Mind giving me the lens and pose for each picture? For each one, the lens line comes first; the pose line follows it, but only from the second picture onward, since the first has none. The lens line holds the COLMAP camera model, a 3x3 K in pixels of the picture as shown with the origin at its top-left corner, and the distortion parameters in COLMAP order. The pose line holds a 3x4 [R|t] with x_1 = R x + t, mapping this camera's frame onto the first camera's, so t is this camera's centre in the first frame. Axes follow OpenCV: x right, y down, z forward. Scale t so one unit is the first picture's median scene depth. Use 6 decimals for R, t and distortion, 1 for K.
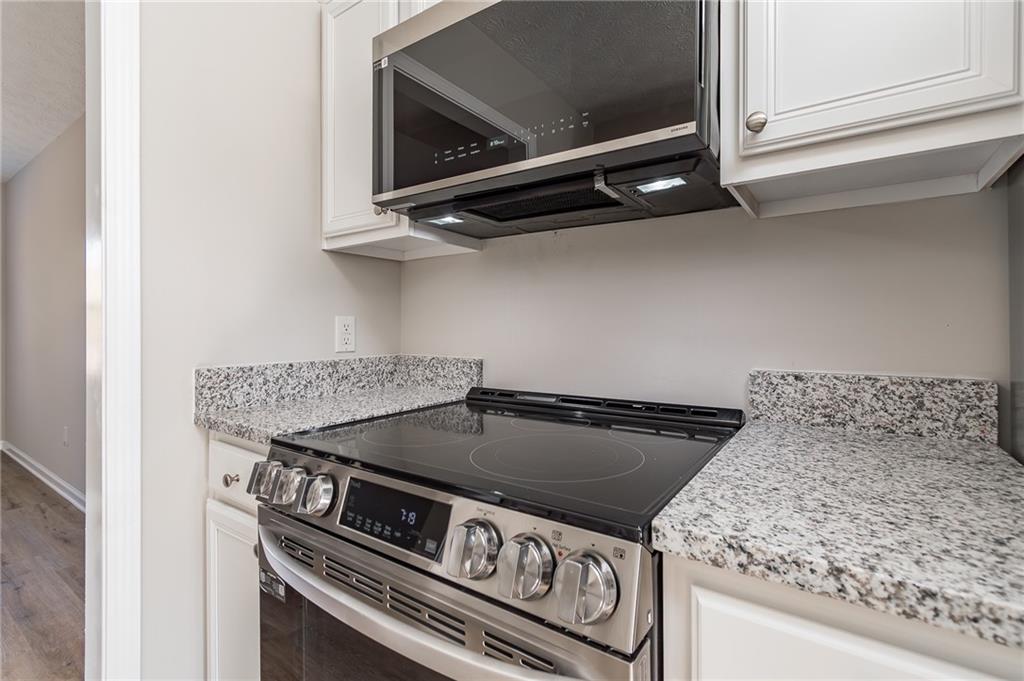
lens RADIAL K [[459.3, 0, 519.7], [0, 459.3, 335.0], [0, 0, 1]] dist [0.000623, 0.001362]
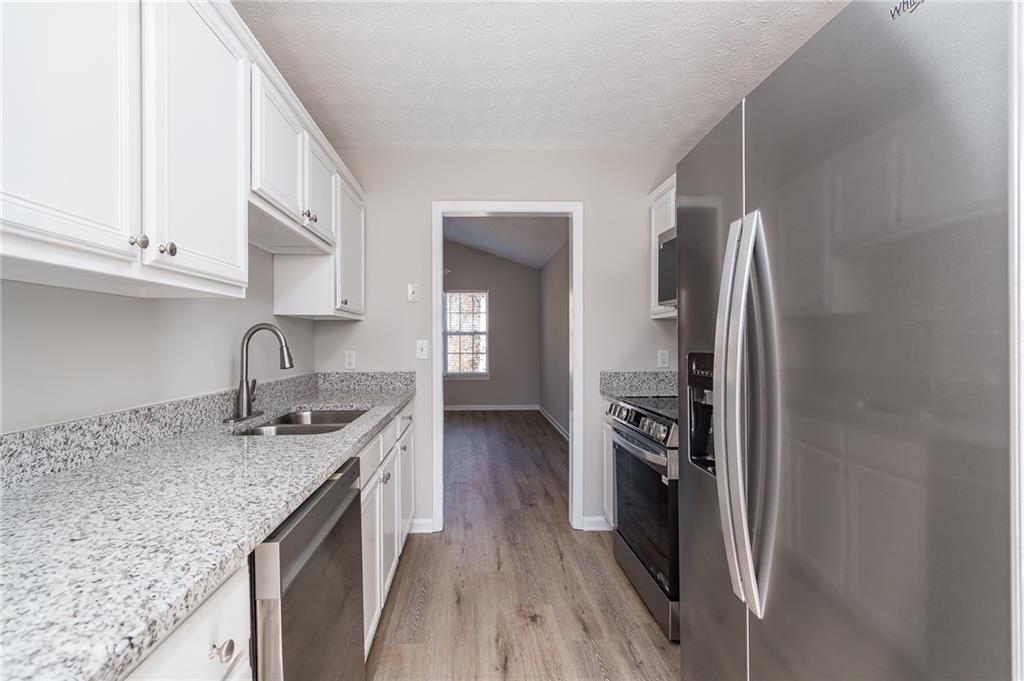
lens RADIAL K [[459.3, 0, 512.1], [0, 459.3, 343.1], [0, 0, 1]] dist [0.000623, 0.001362]
pose [[0.636836, -0.002835, -0.770994, 0.784339], [-0.008265, 0.999911, -0.010503, -0.046556], [0.770955, 0.013061, 0.636756, -0.834663]]
